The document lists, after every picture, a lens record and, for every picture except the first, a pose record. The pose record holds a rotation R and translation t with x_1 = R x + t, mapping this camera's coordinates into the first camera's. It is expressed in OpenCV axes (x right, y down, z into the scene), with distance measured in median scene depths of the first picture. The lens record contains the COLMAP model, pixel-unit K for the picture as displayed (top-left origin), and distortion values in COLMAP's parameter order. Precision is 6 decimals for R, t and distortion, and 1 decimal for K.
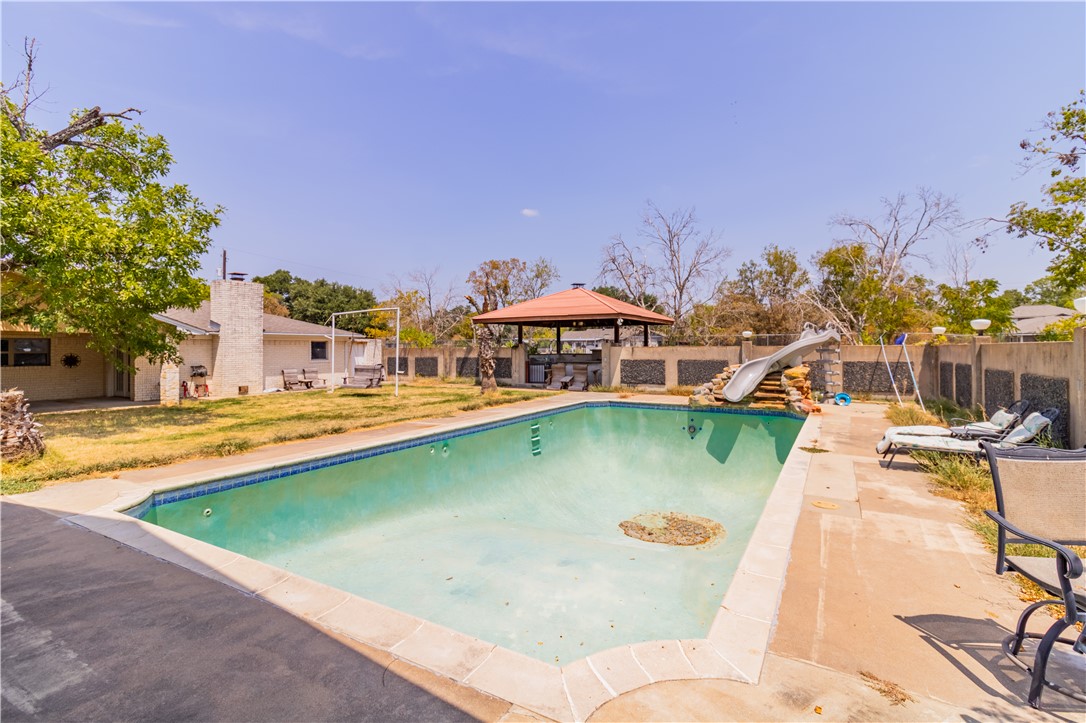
lens RADIAL K [[499.8, 0, 559.9], [0, 499.8, 341.7], [0, 0, 1]] dist [-0.004078, -0.001819]
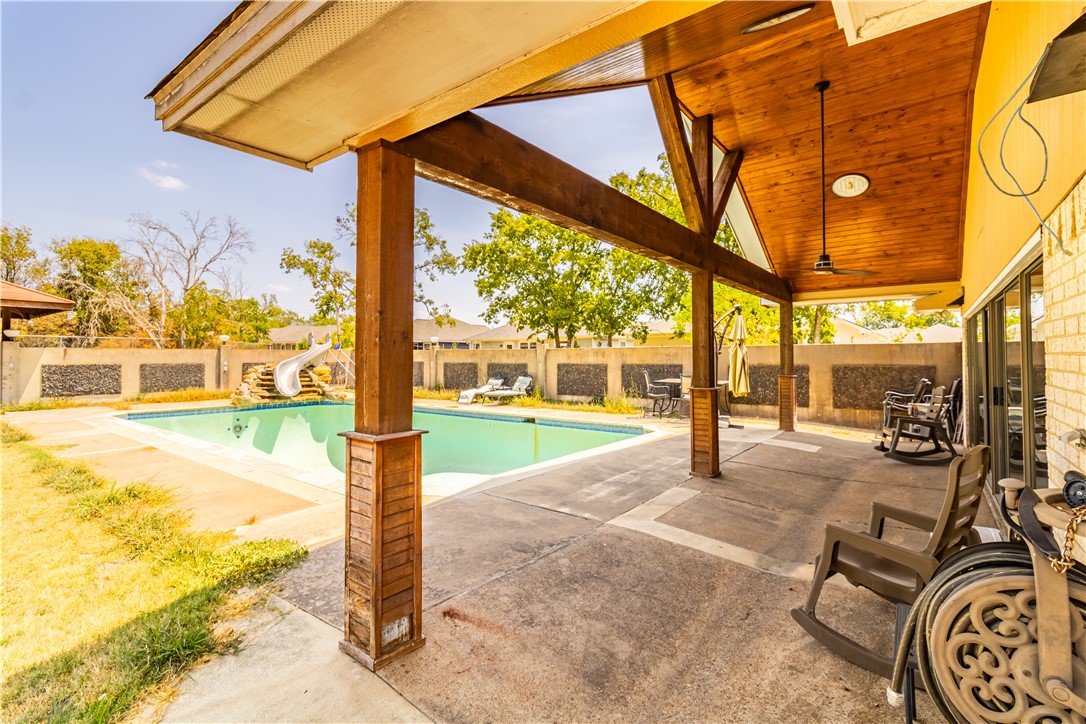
lens RADIAL K [[499.8, 0, 544.3], [0, 499.8, 354.9], [0, 0, 1]] dist [-0.004078, -0.001819]
pose [[0.129607, 0.006039, 0.991547, -0.475085], [-0.015999, 0.999864, -0.003999, 0.011049], [-0.991436, -0.015345, 0.129686, 0.161639]]
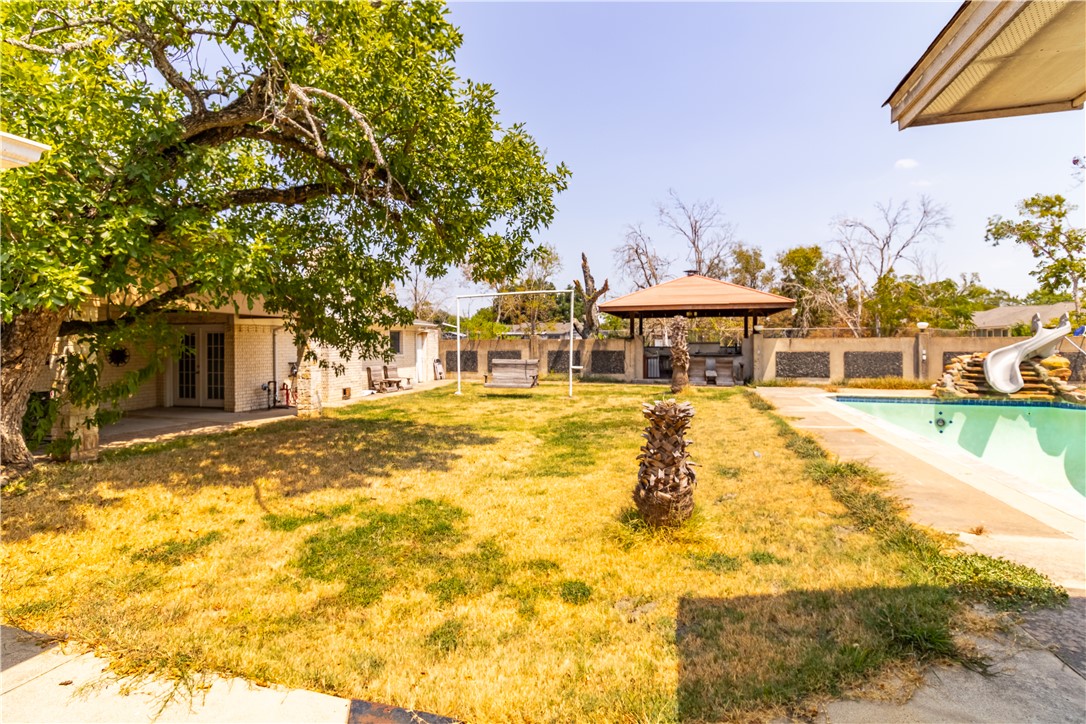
lens RADIAL K [[499.8, 0, 547.8], [0, 499.8, 352.9], [0, 0, 1]] dist [-0.004078, -0.001819]
pose [[0.969541, -0.004535, 0.244887, -0.494604], [-0.003559, 0.999462, 0.032601, 0.007784], [-0.244903, -0.032479, 0.969003, 0.177308]]
